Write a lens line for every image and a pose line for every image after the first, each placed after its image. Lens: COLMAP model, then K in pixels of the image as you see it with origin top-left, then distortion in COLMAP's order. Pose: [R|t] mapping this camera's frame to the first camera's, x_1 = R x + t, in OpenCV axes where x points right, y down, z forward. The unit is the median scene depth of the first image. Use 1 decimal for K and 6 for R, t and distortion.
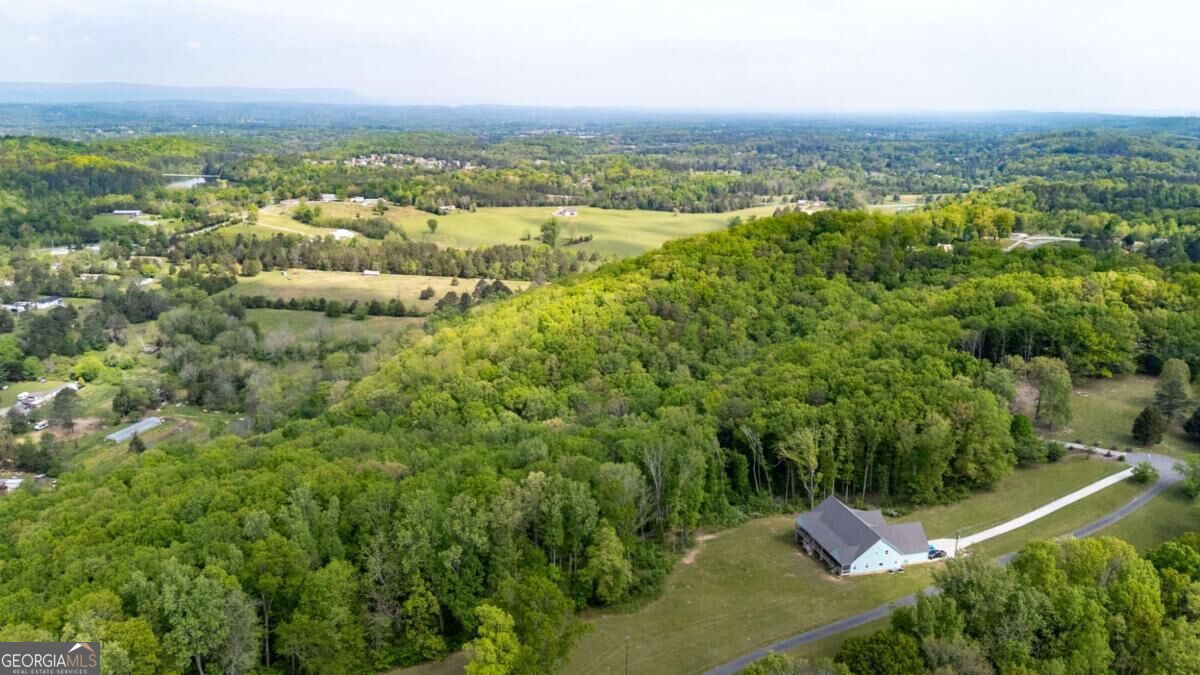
lens RADIAL K [[884.1, 0, 598.3], [0, 884.1, 336.5], [0, 0, 1]] dist [0.076031, -0.080103]
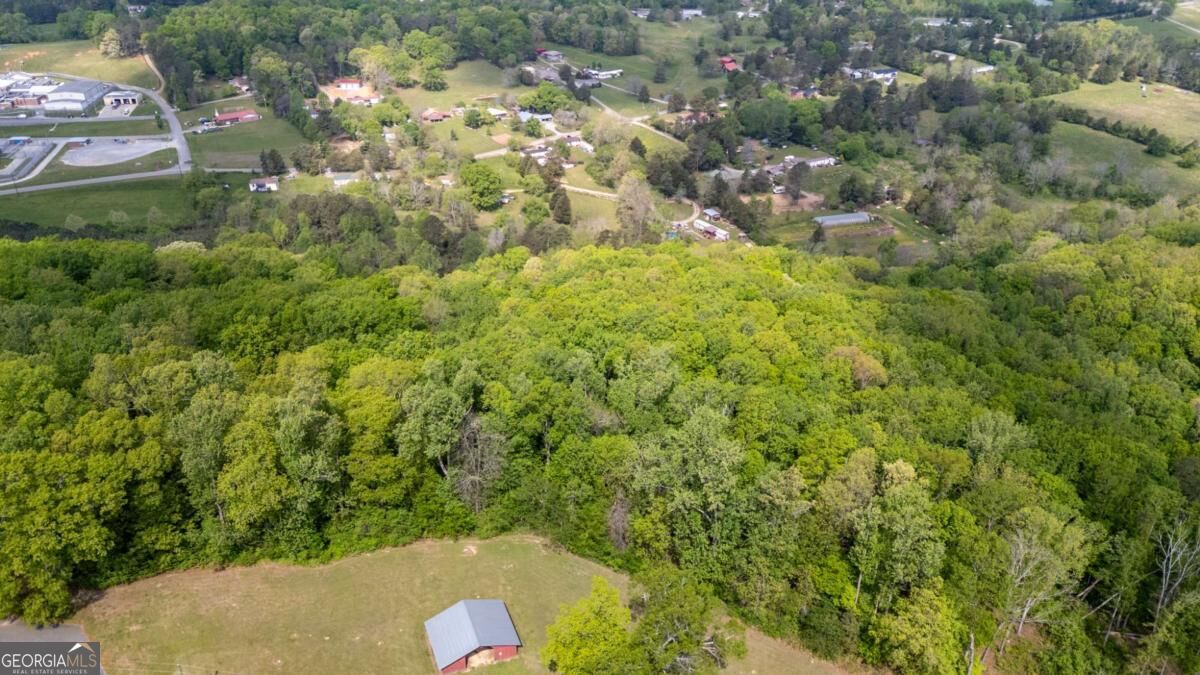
lens RADIAL K [[884.1, 0, 600.2], [0, 884.1, 336.7], [0, 0, 1]] dist [0.076031, -0.080103]
pose [[0.568068, 0.400598, -0.718902, 0.066650], [-0.222579, 0.915764, 0.334417, -0.031348], [0.792311, -0.029959, 0.609381, 0.098934]]
